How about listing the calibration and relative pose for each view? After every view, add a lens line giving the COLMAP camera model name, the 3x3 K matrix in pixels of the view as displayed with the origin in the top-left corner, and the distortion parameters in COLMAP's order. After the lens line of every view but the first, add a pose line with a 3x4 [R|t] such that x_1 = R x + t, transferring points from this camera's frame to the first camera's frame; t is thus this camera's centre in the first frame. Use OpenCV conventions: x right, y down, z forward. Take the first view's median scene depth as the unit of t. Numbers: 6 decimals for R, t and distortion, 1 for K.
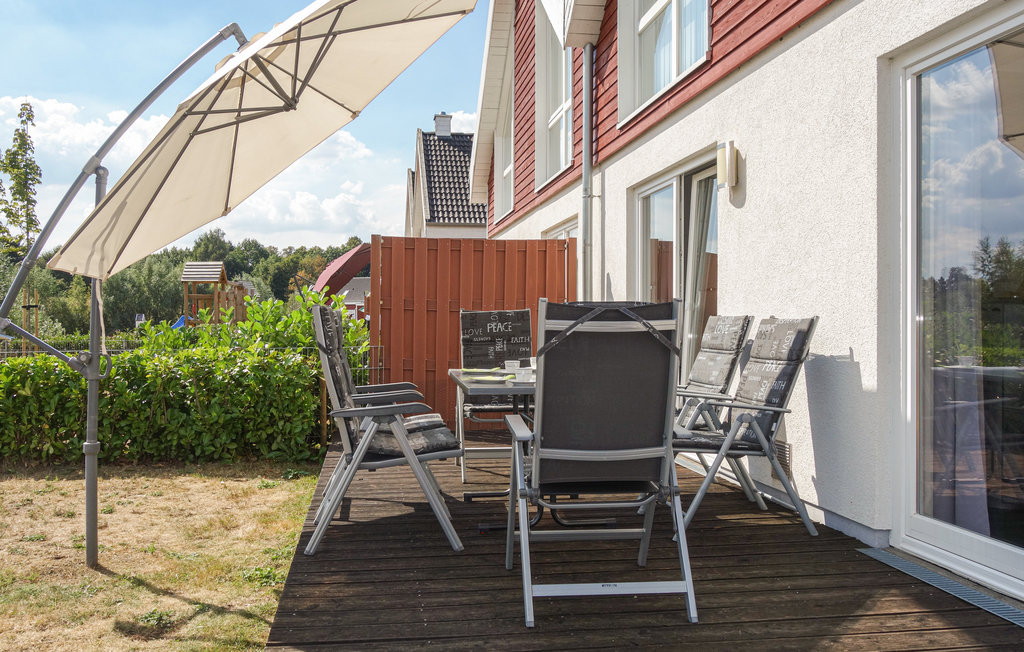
lens RADIAL K [[812.3, 0, 512.0], [0, 812.3, 326.0], [0, 0, 1]] dist [-0.007835, -0.003349]
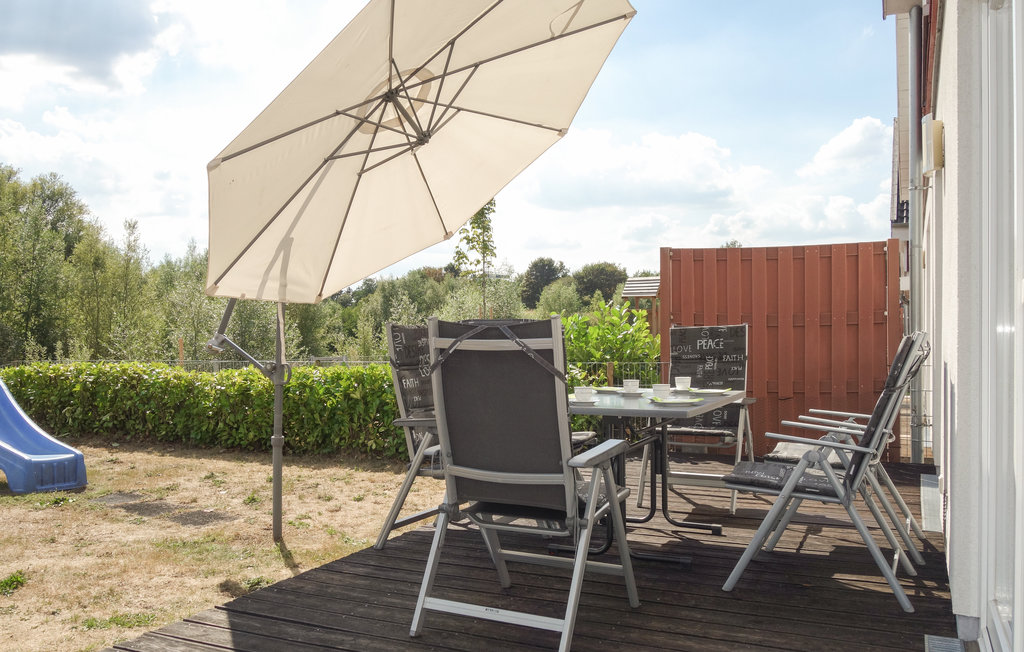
lens RADIAL K [[848.0, 0, 511.9], [0, 848.0, 336.7], [0, 0, 1]] dist [-0.007585, -0.002968]
pose [[0.857145, 0.003241, -0.515065, 0.409646], [-0.005664, 0.999979, -0.003133, -0.003722], [0.515044, 0.005603, 0.857145, 0.085836]]
